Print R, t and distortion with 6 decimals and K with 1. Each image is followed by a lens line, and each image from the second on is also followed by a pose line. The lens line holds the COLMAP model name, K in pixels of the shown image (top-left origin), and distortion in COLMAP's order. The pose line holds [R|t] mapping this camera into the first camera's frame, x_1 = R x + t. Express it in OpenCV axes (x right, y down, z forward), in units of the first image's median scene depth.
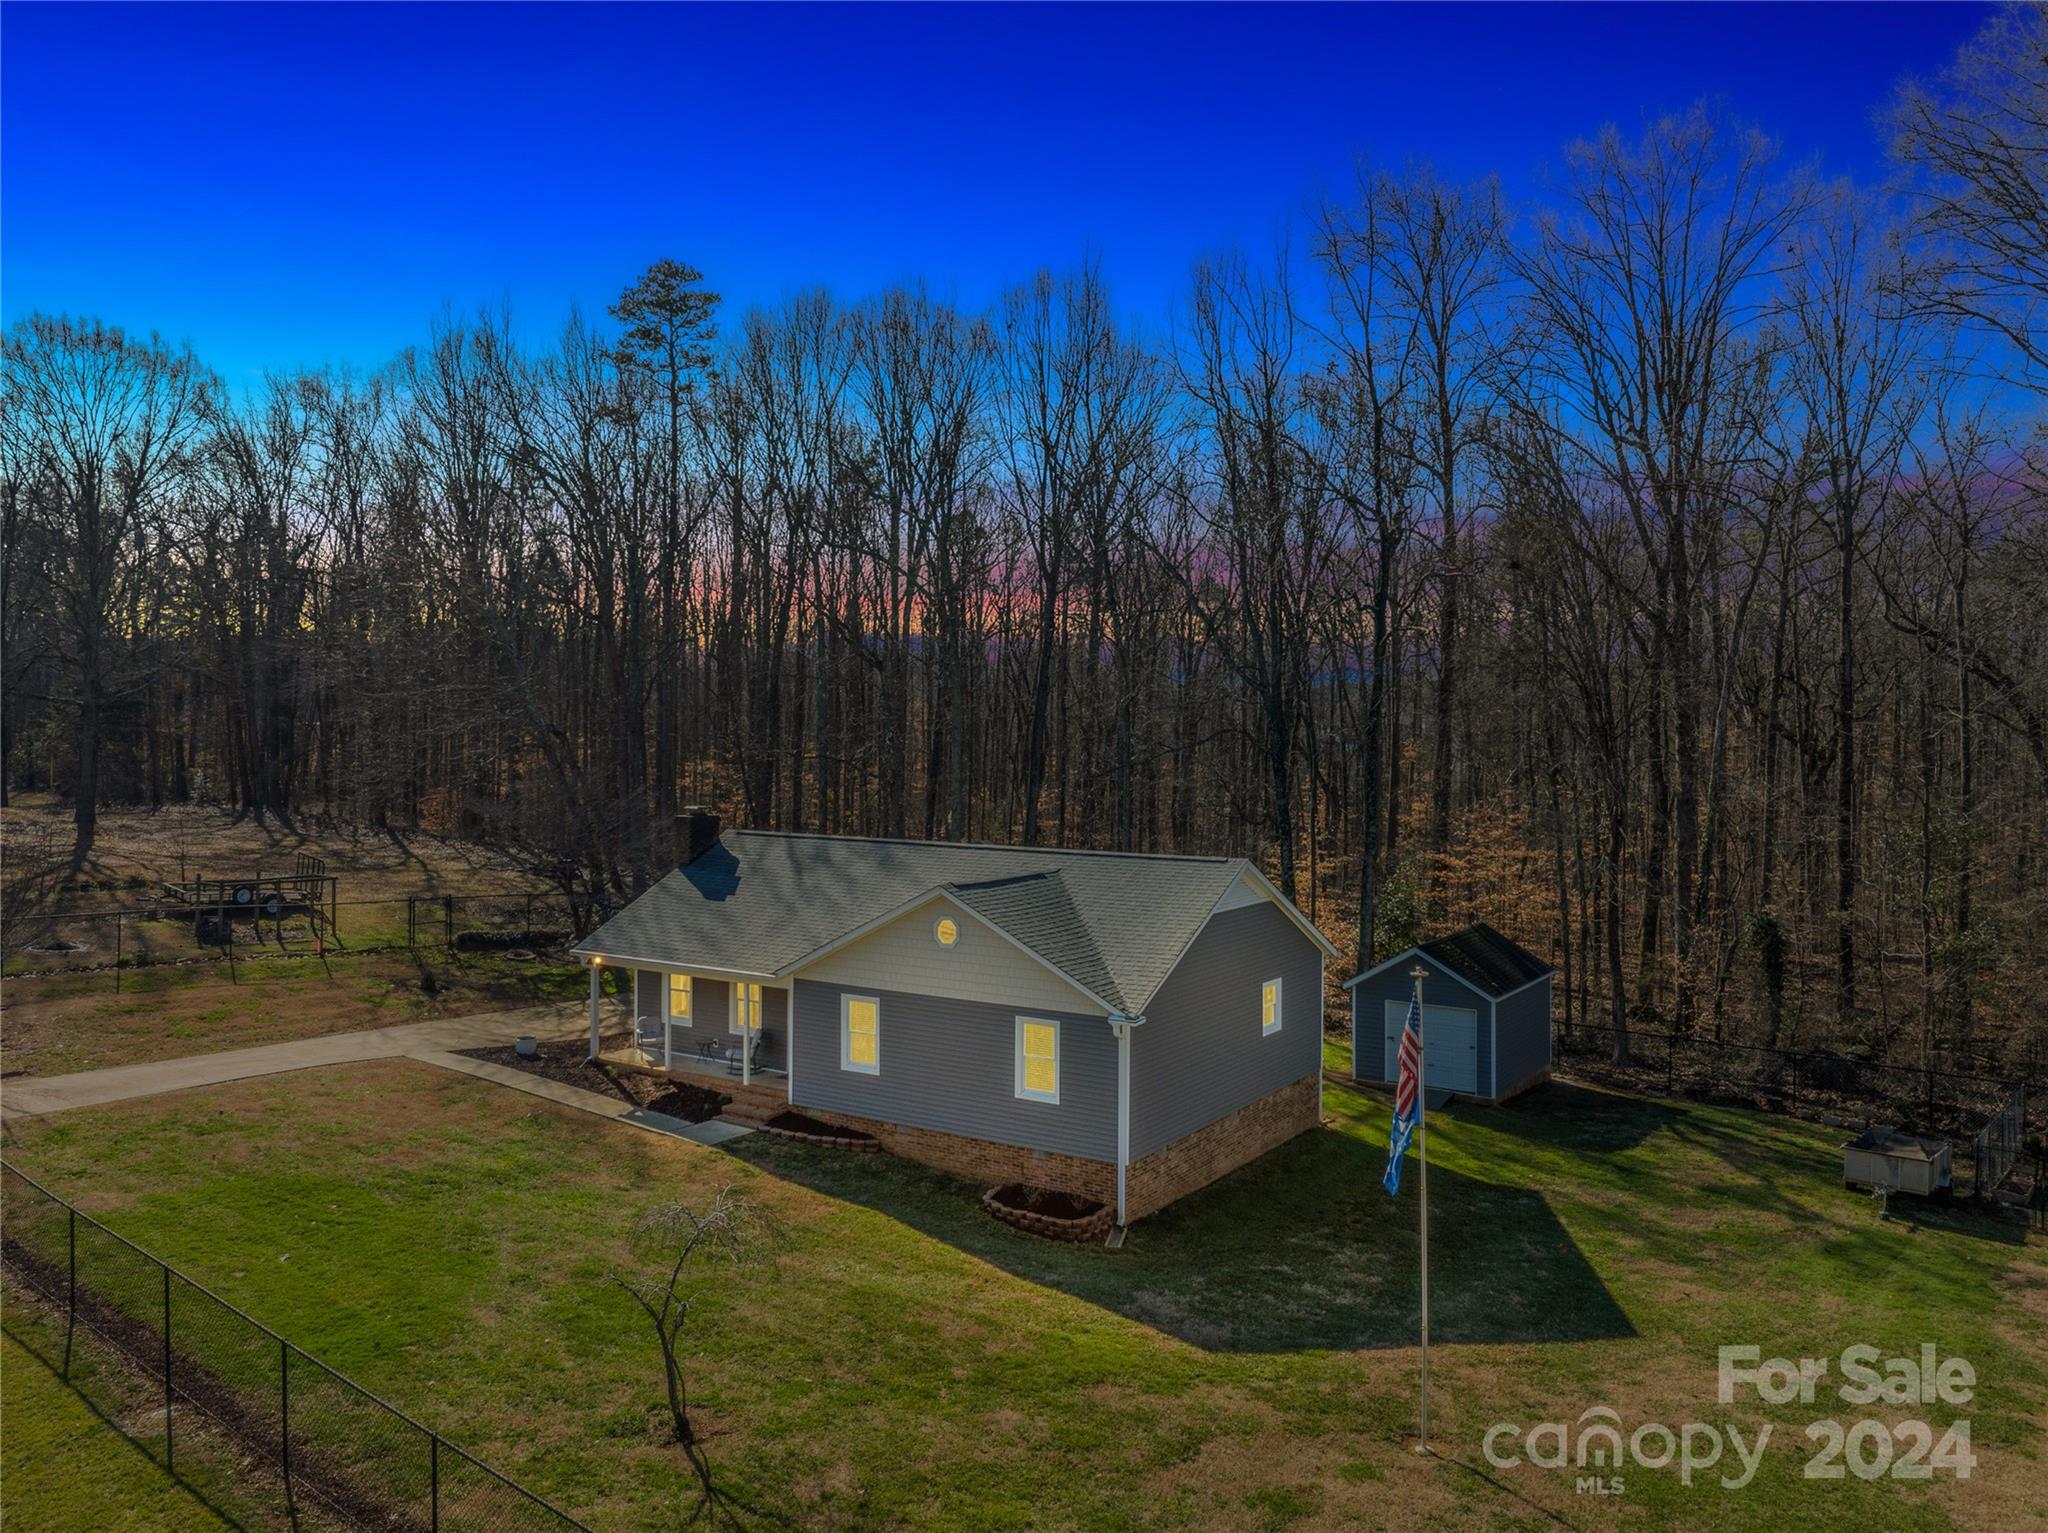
lens RADIAL K [[1468.2, 0, 1027.7], [0, 1468.2, 763.5], [0, 0, 1]] dist [-0.040797, 0.002521]
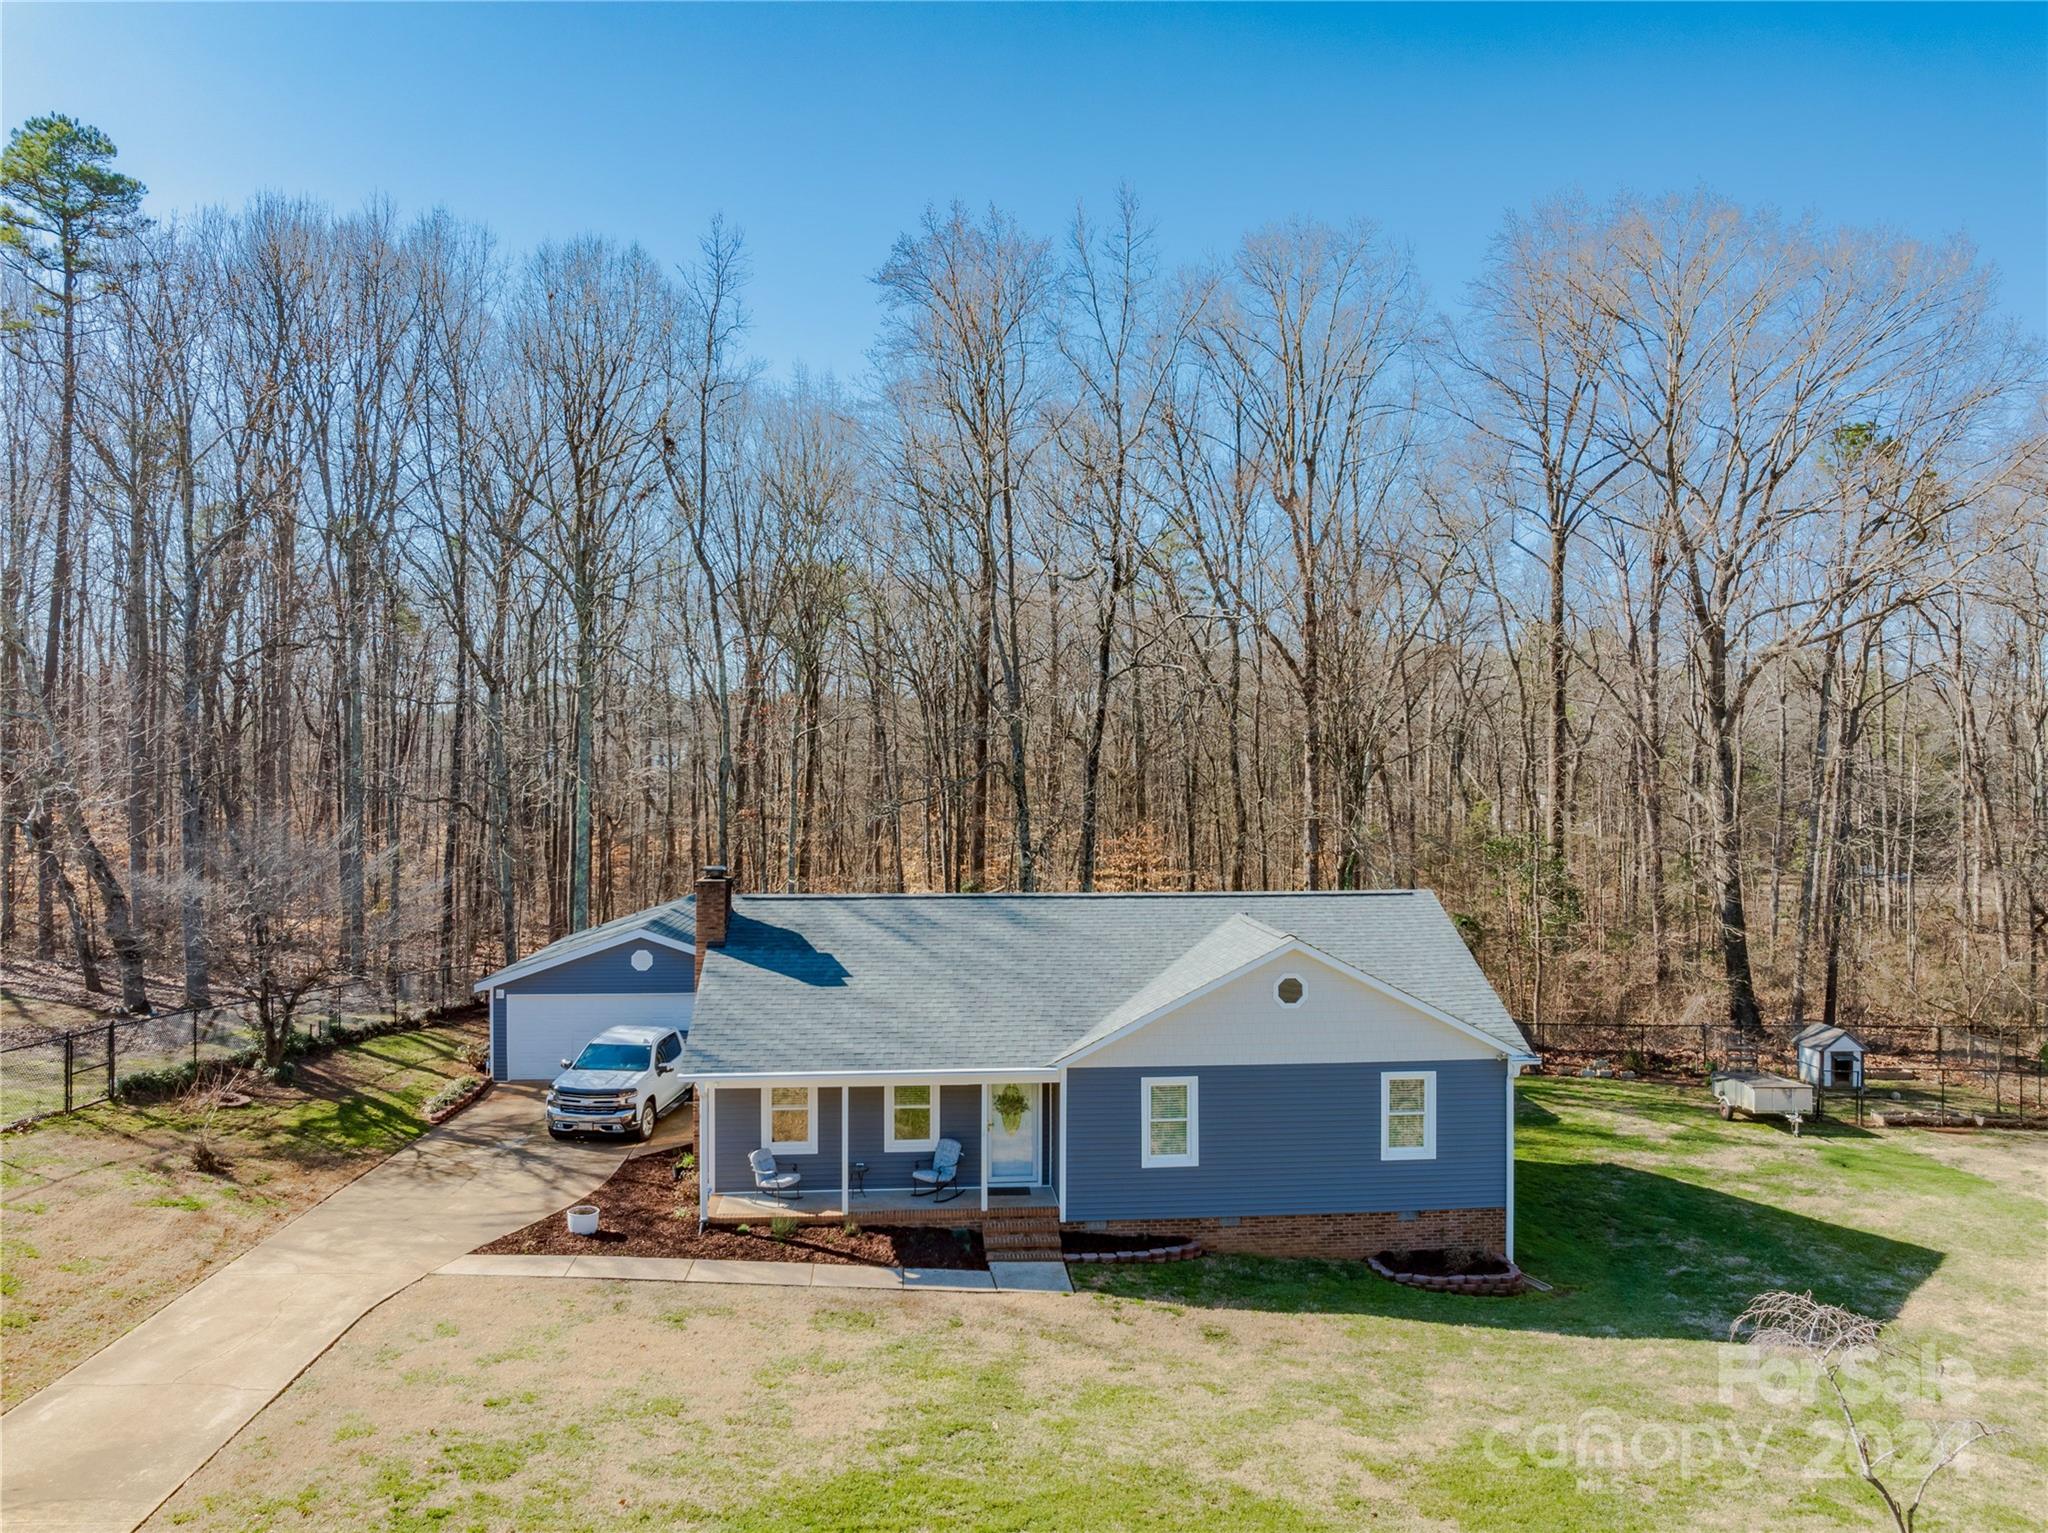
lens RADIAL K [[1468.2, 0, 1025.7], [0, 1468.2, 763.5], [0, 0, 1]] dist [-0.040797, 0.002521]
pose [[0.776164, -0.005295, 0.630508, -0.780674], [0.005168, 0.999985, 0.002037, -0.029566], [-0.630509, 0.001677, 0.776180, 0.422082]]
